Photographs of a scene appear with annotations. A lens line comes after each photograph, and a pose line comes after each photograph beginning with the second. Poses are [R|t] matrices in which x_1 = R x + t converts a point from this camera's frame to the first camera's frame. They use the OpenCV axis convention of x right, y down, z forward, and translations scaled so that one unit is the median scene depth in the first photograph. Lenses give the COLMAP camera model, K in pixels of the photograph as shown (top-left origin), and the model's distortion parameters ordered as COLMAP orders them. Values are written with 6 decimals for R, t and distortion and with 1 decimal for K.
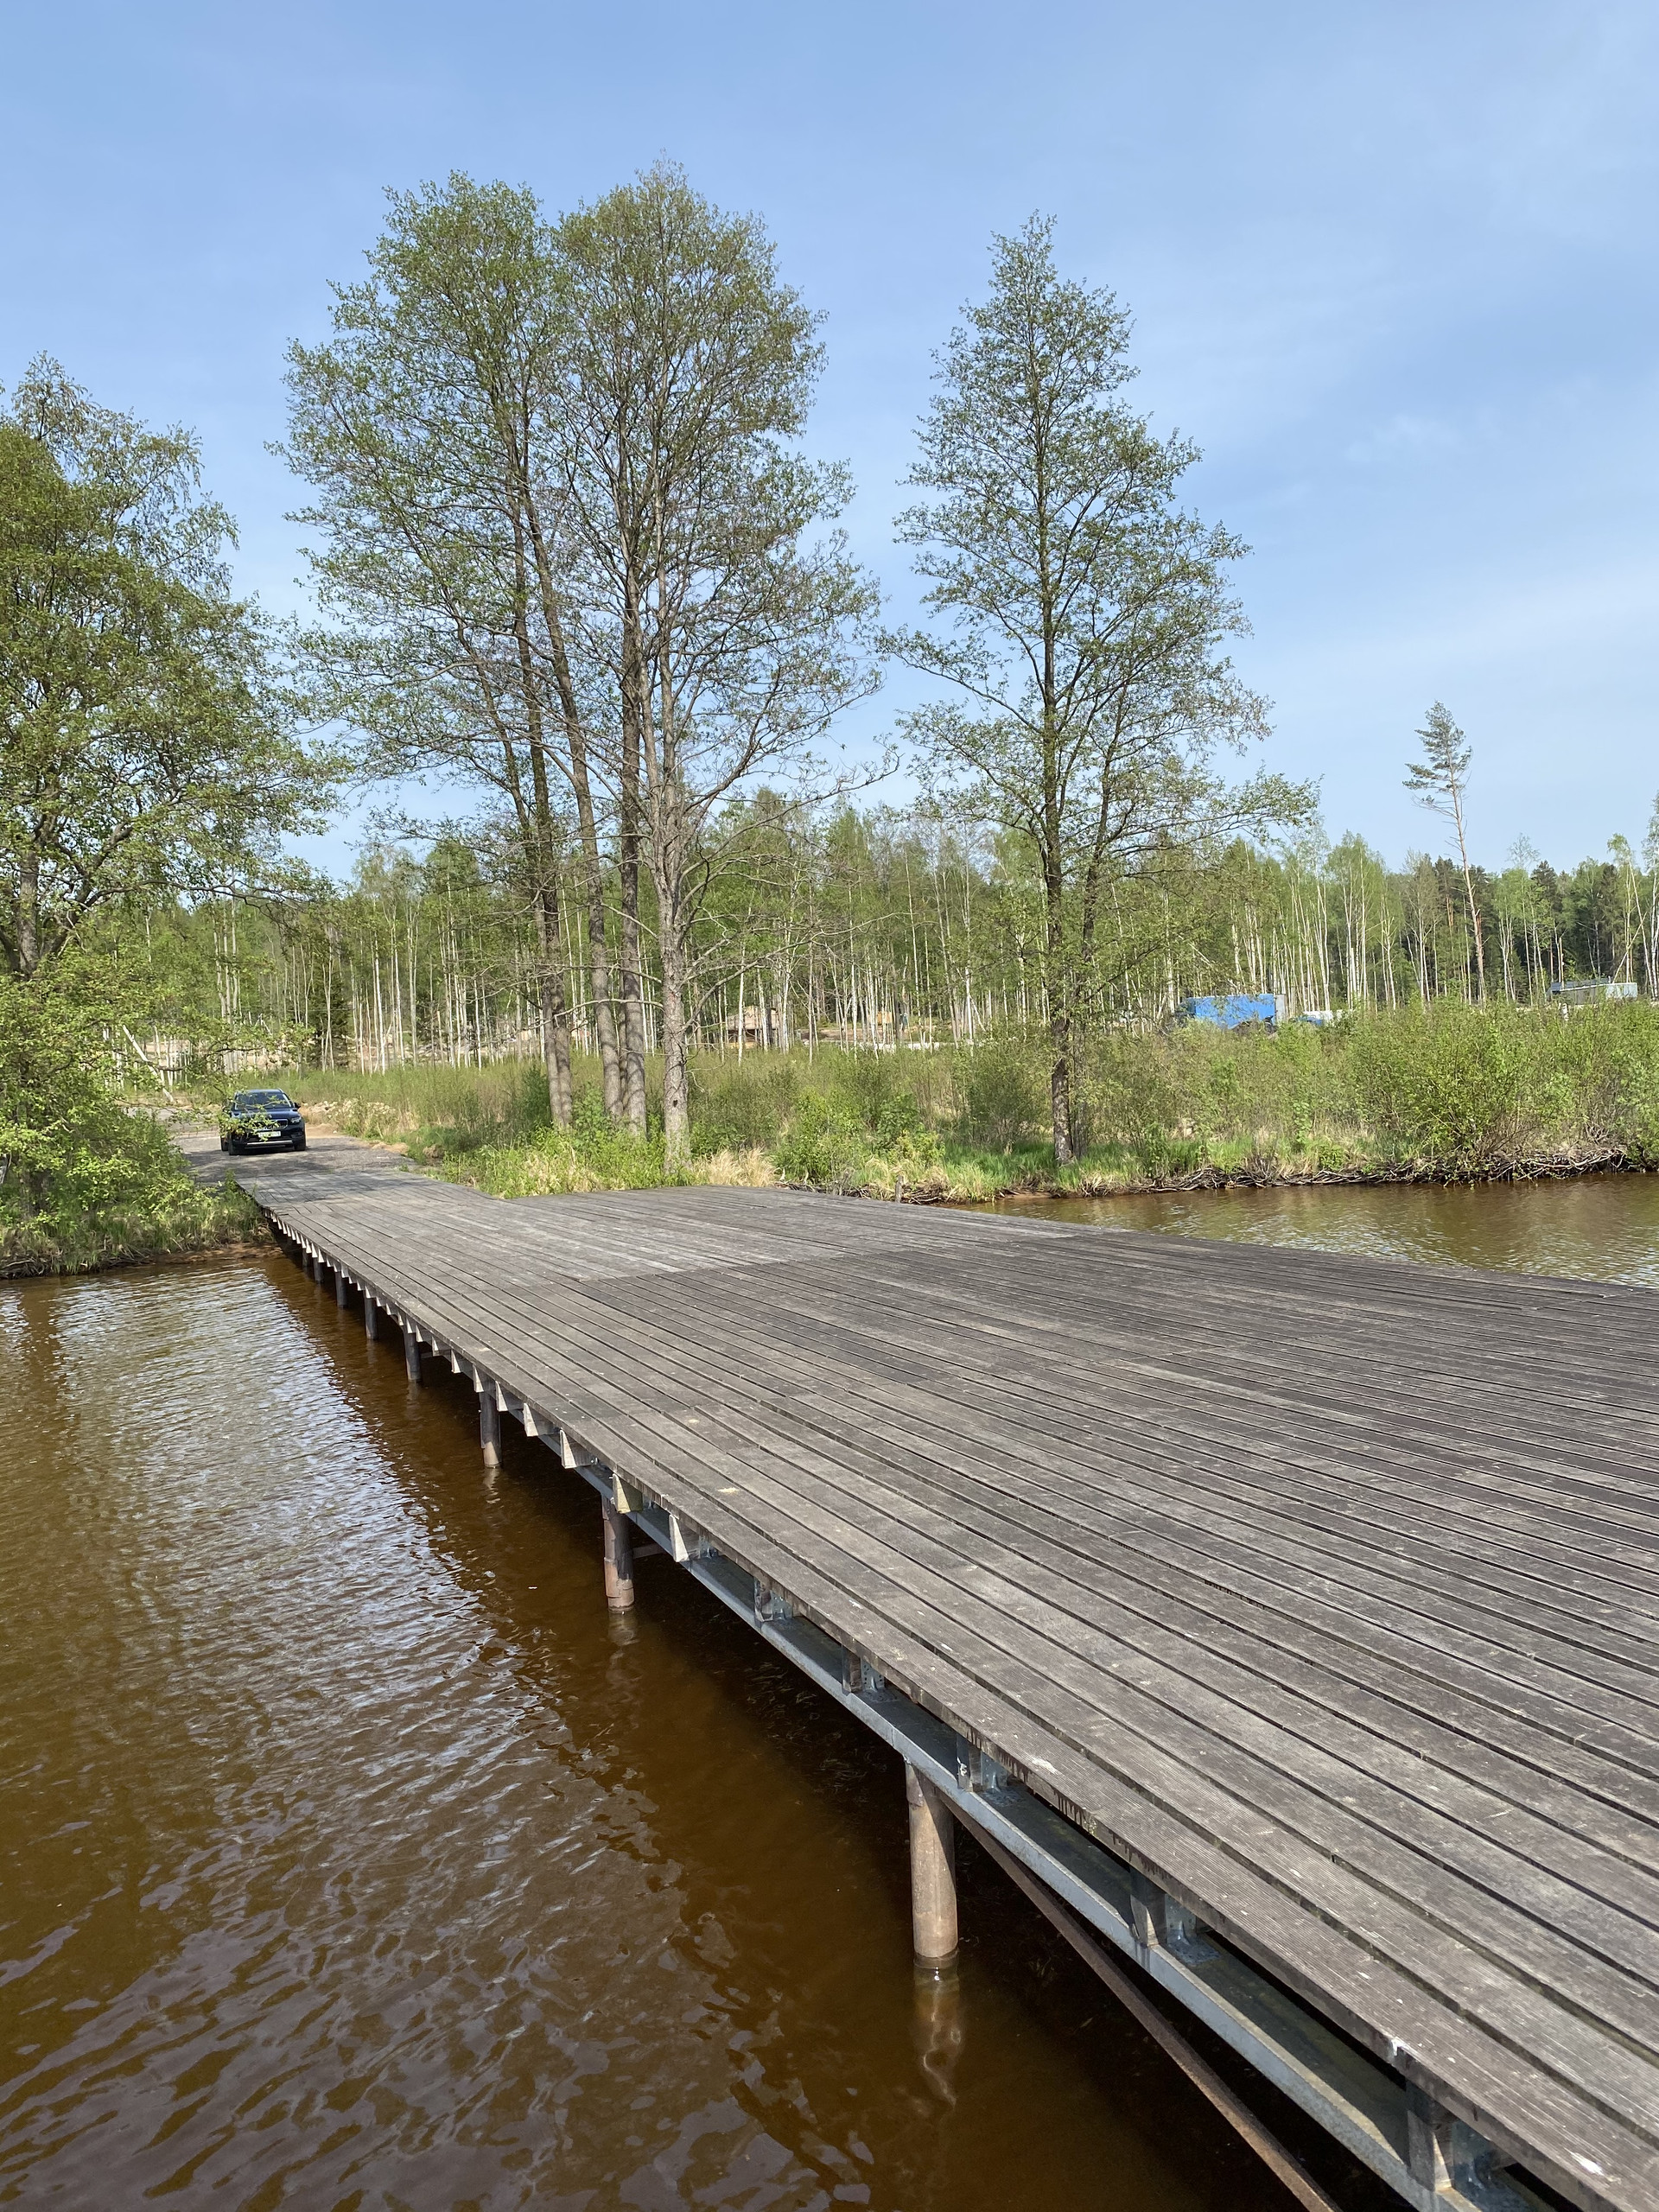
lens RADIAL K [[1697.1, 0, 829.5], [0, 1697.1, 1106.0], [0, 0, 1]] dist [0.005893, 0.002006]
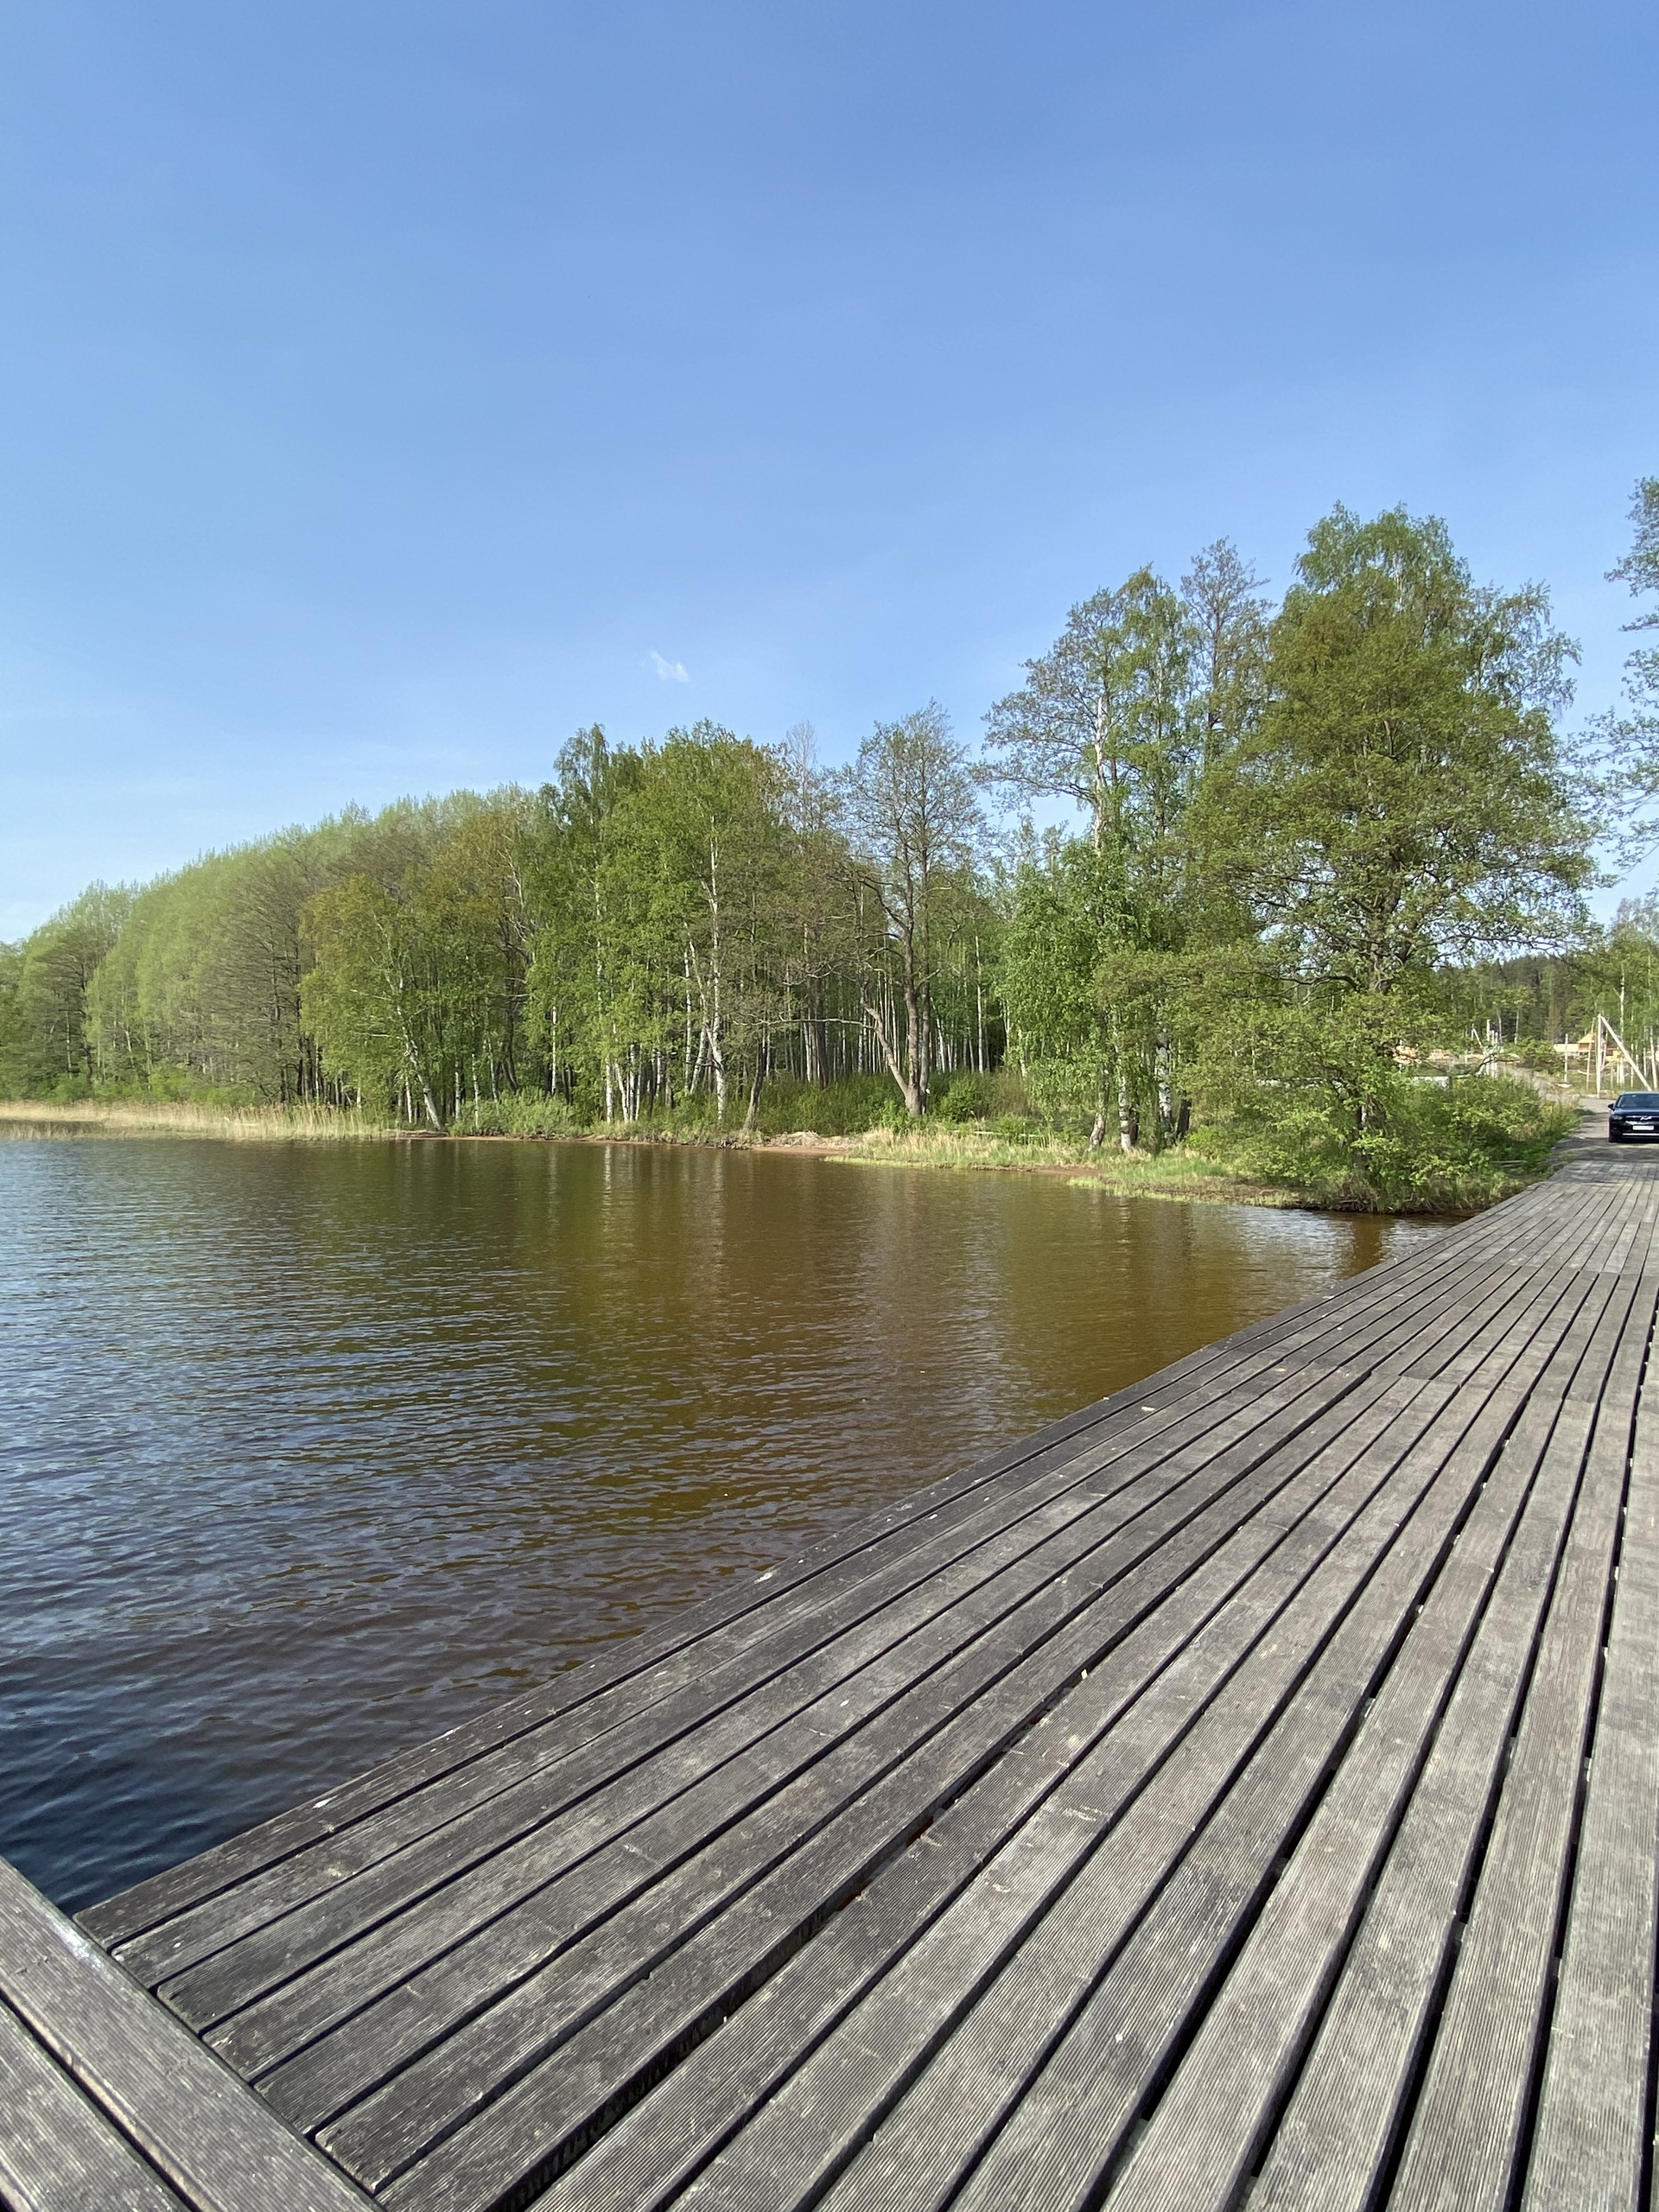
lens RADIAL K [[1170.9, 0, 829.5], [0, 1170.9, 1106.0], [0, 0, 1]] dist [0.028874, 0.000088]
pose [[0.539527, 0.057090, -0.840031, 0.131545], [-0.046137, 0.998204, 0.038207, -0.008595], [0.840703, 0.018143, 0.541192, 0.064277]]
